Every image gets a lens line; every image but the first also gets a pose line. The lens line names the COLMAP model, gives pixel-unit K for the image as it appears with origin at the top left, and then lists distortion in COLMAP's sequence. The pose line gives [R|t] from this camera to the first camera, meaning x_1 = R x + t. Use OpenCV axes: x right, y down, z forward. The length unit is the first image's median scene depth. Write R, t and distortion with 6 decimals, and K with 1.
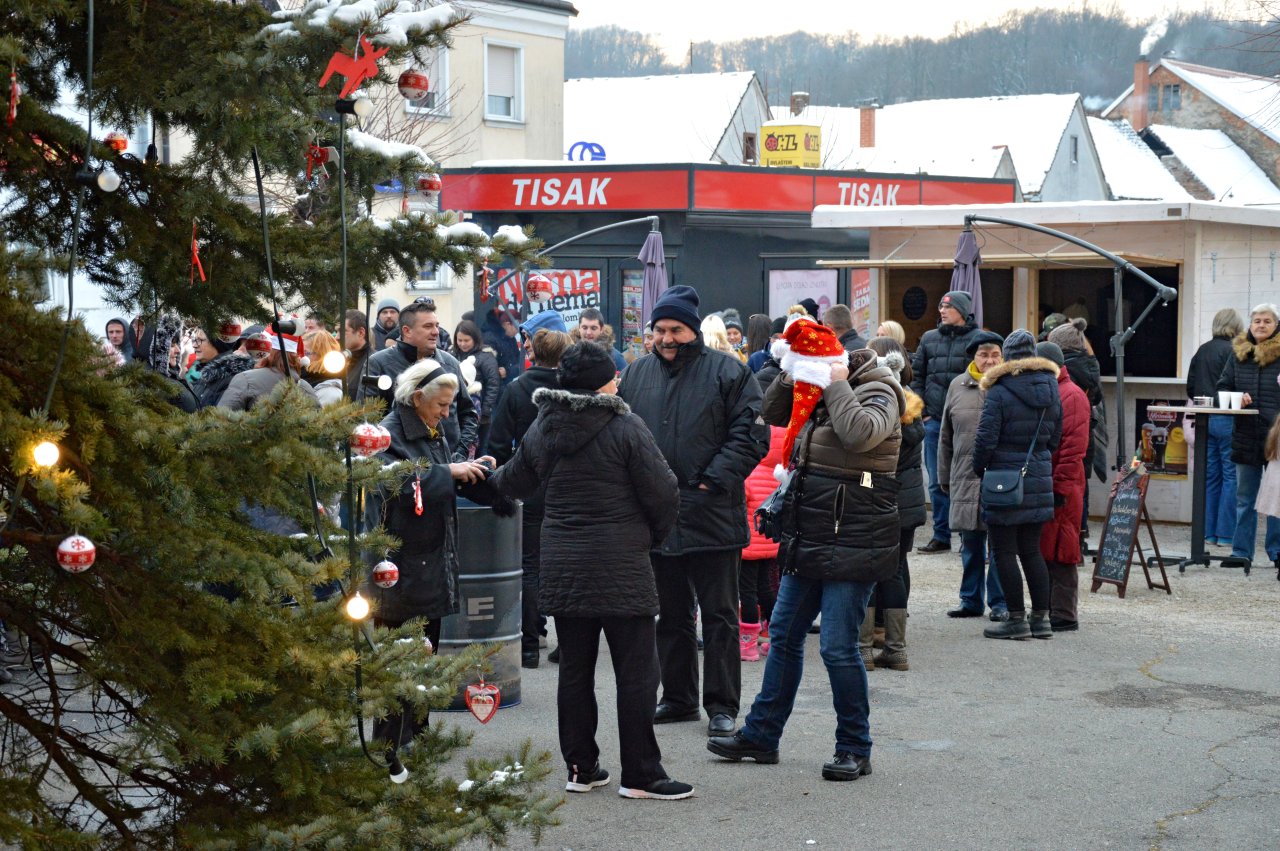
lens RADIAL K [[2422.4, 0, 640.0], [0, 2422.4, 425.5], [0, 0, 1]] dist [0.023759, 4.647175]
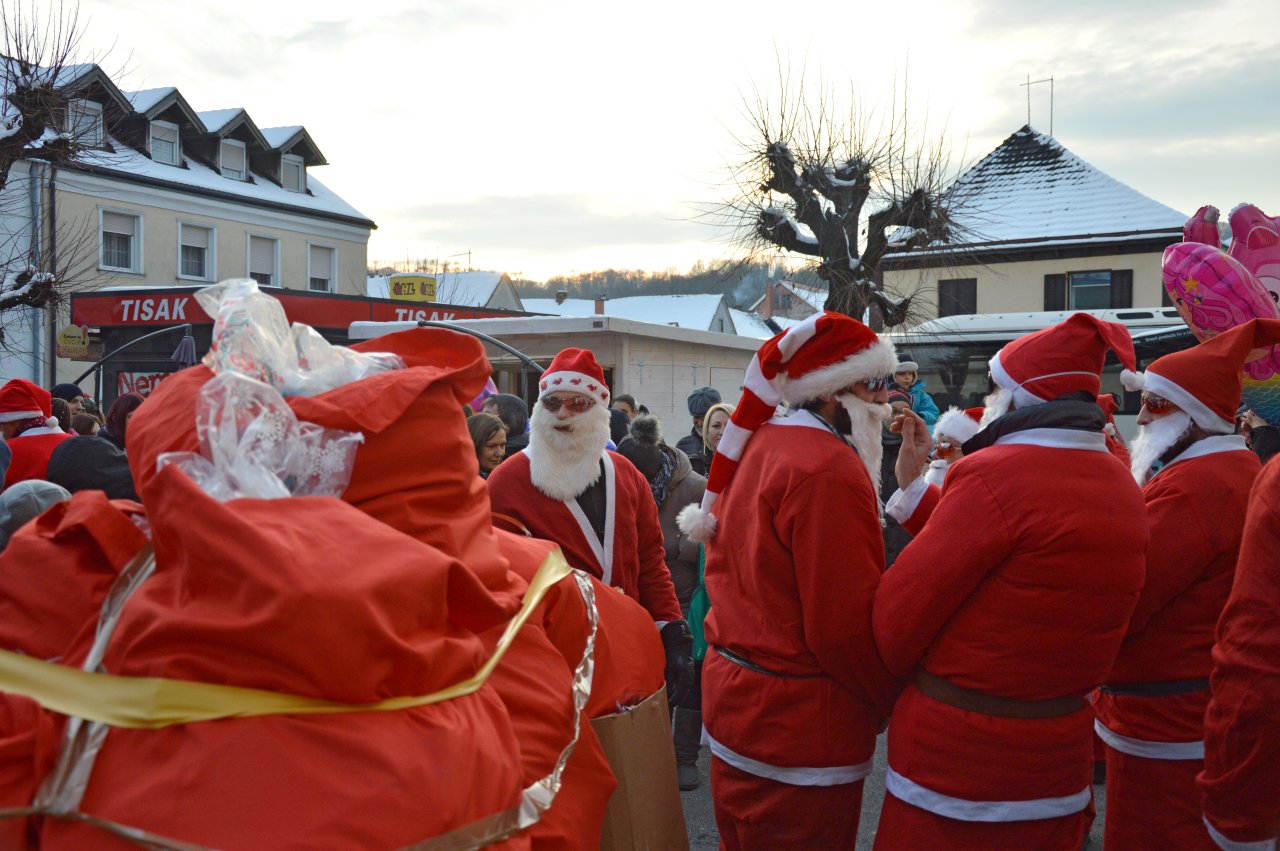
lens RADIAL K [[1297.8, 0, 640.0], [0, 1297.8, 425.5], [0, 0, 1]] dist [0.011069, 0.022656]
pose [[0.998153, 0.006937, 0.060354, 0.170902], [-0.003950, 0.998767, -0.049483, -0.004615], [-0.060623, 0.049153, 0.996950, 0.309517]]
